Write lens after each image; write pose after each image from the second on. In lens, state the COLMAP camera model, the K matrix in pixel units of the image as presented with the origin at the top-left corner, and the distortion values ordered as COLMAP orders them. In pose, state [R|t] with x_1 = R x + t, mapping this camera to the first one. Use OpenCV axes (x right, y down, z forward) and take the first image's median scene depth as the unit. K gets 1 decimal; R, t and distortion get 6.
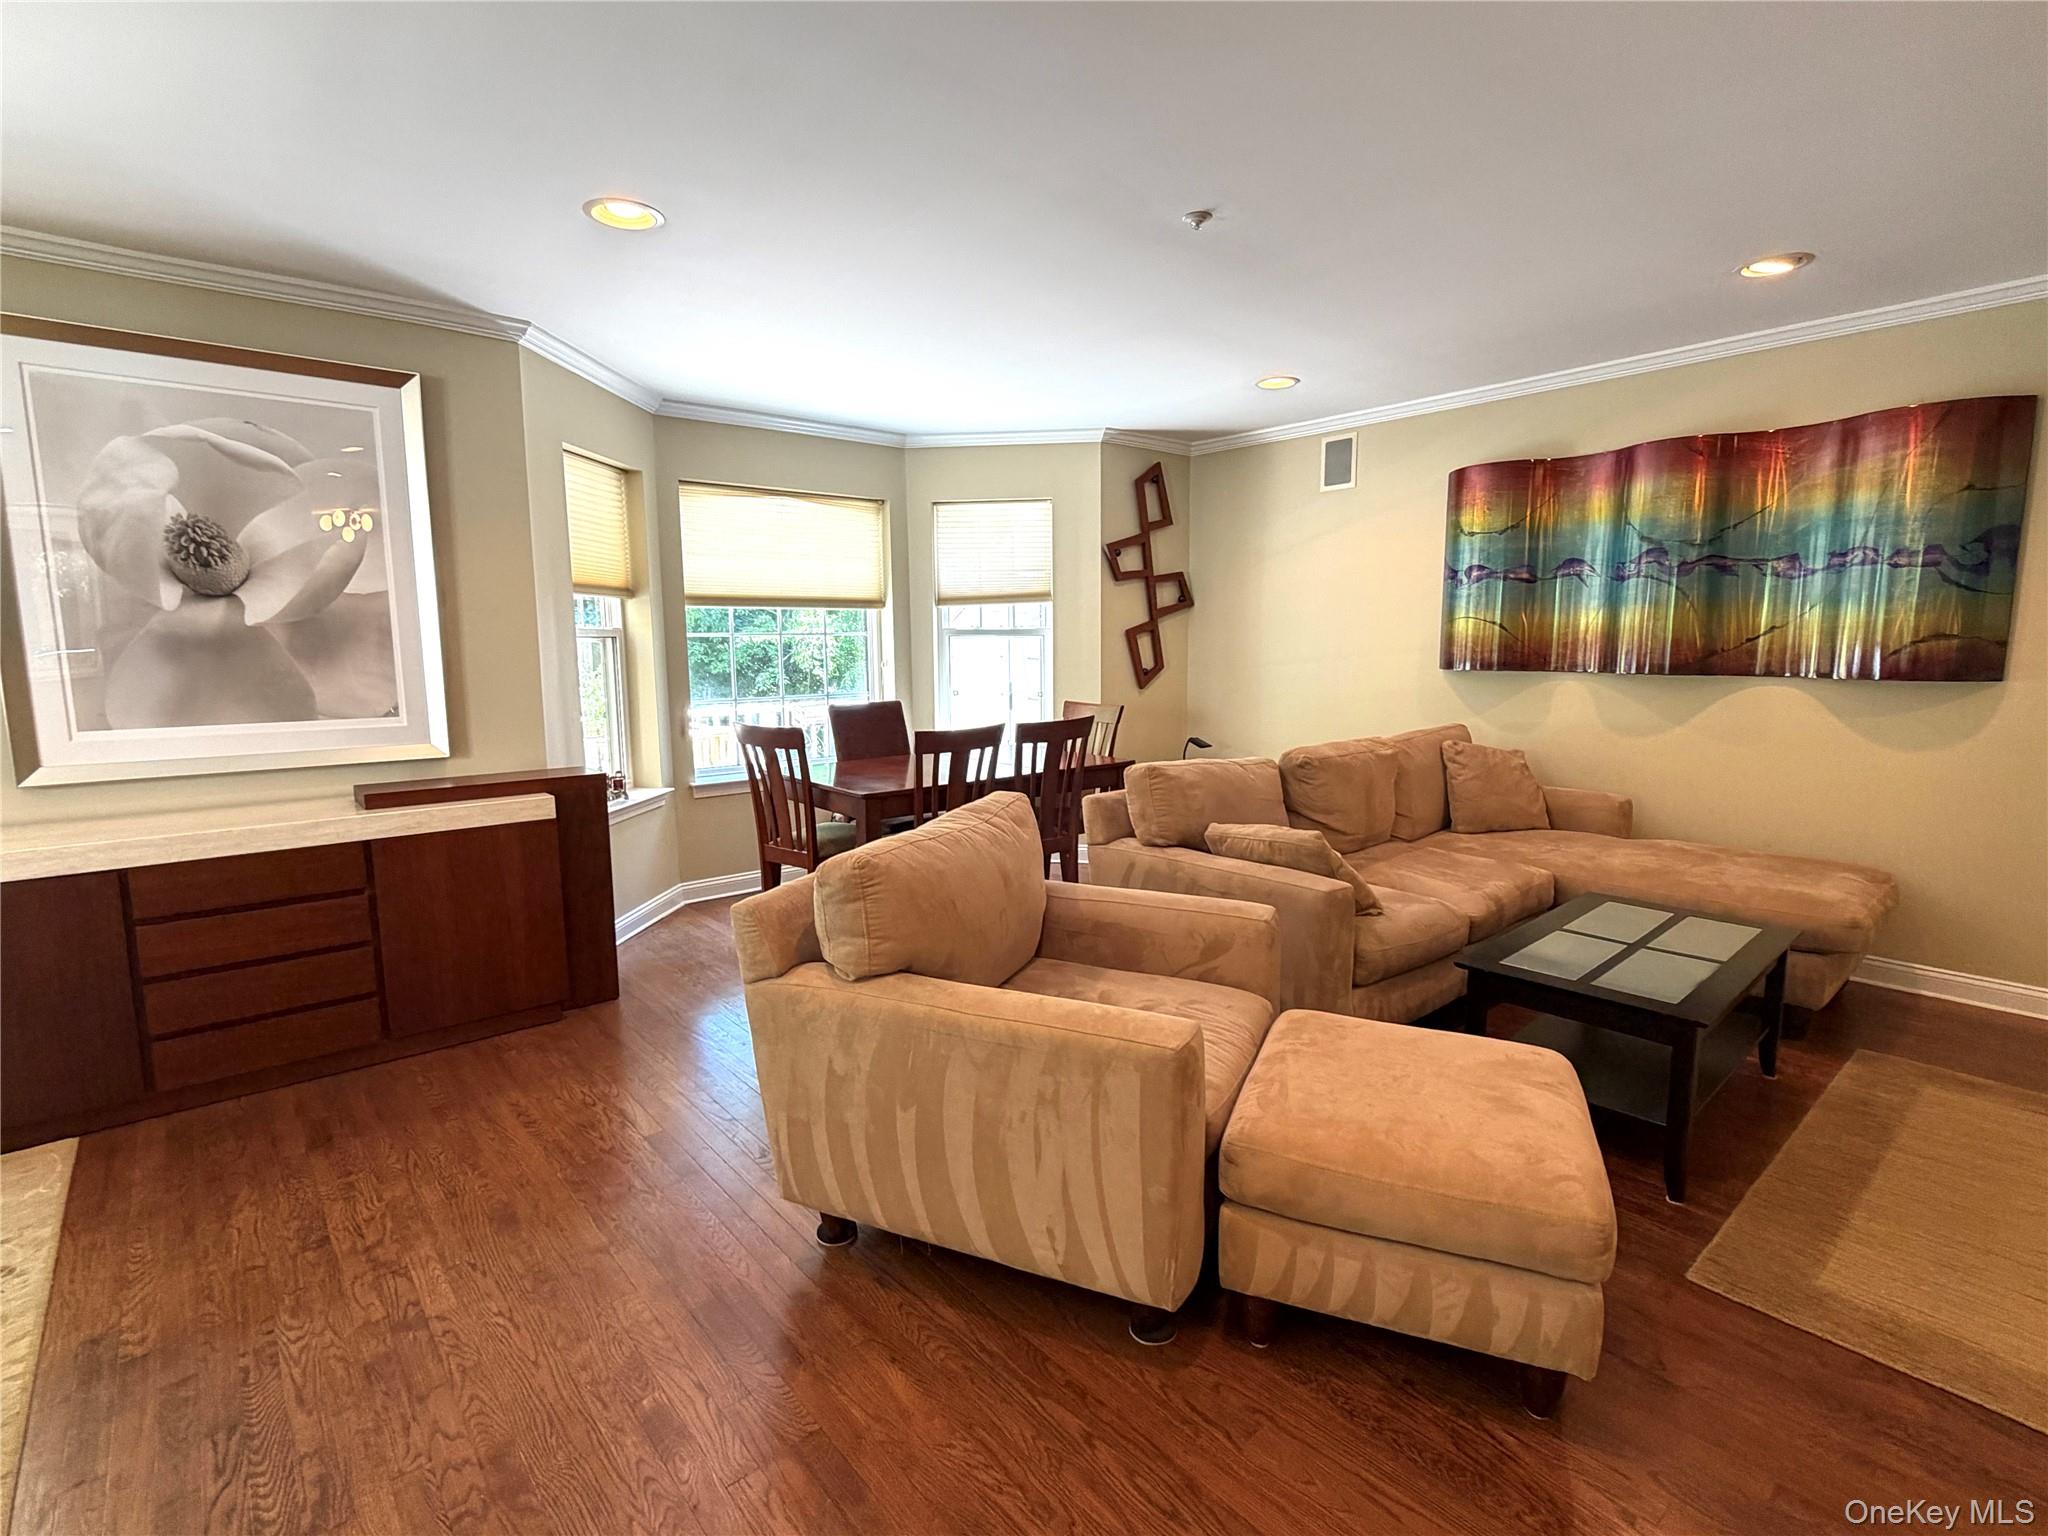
lens RADIAL K [[982.6, 0, 1028.8], [0, 982.6, 771.8], [0, 0, 1]] dist [-0.000249, -0.000487]
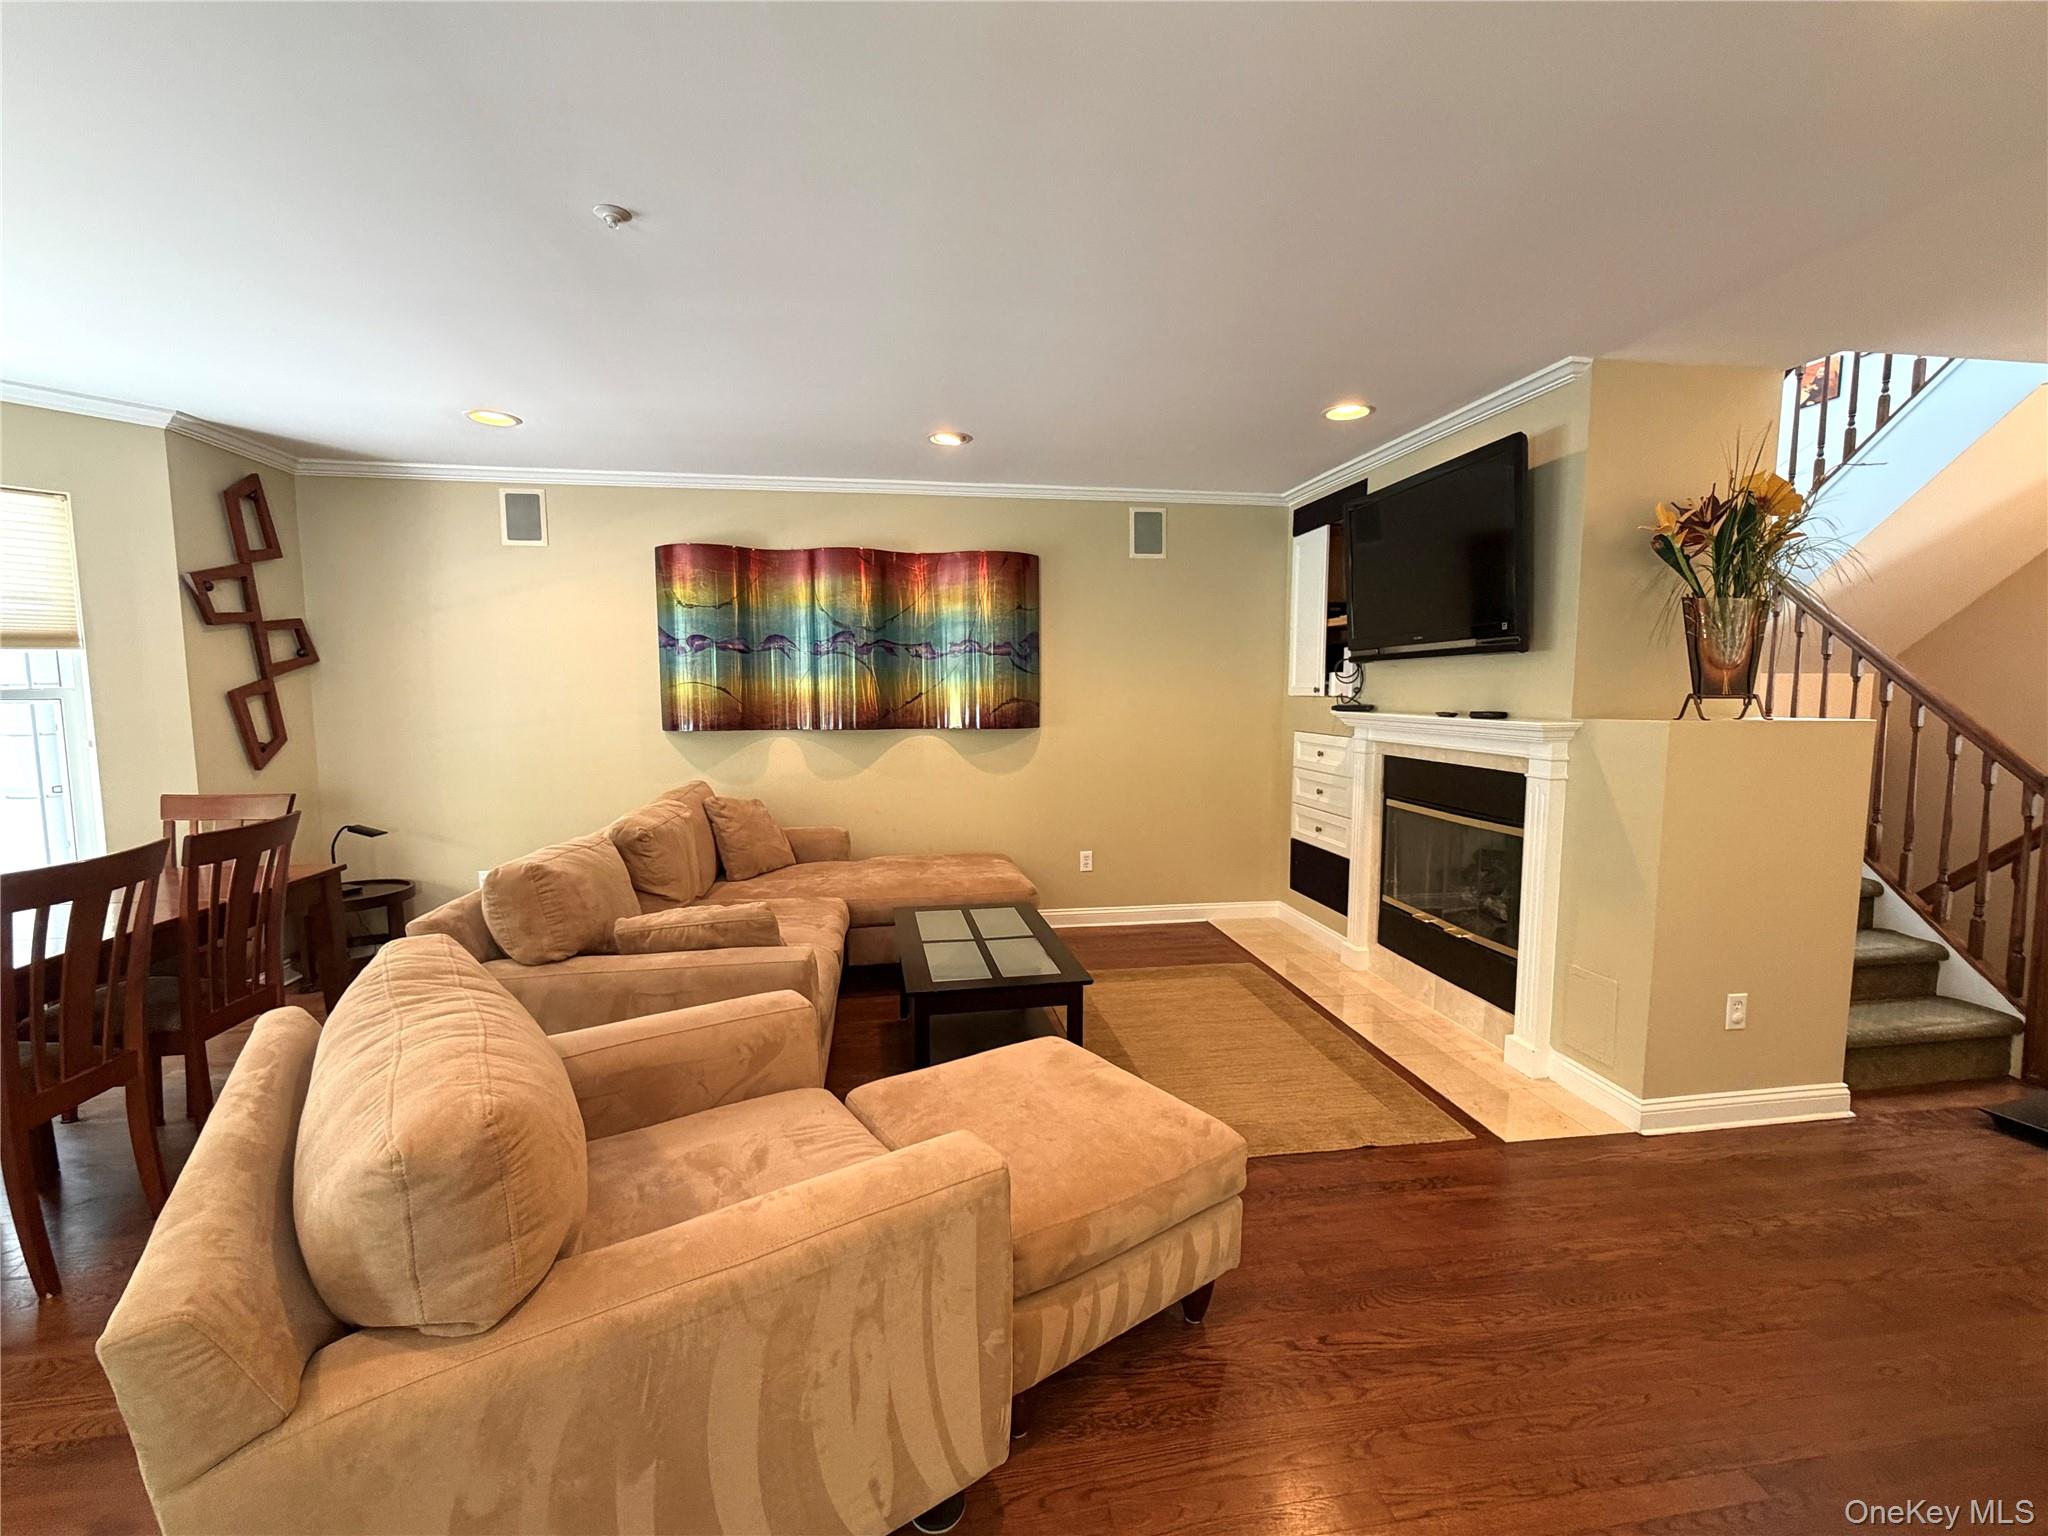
lens RADIAL K [[862.9, 0, 1028.3], [0, 862.9, 771.0], [0, 0, 1]] dist [-0.000793, -0.000573]
pose [[0.521573, -0.072637, 0.850109, -0.261337], [0.116176, 0.993136, 0.013579, -0.045182], [-0.845260, 0.091680, 0.526431, 0.291706]]
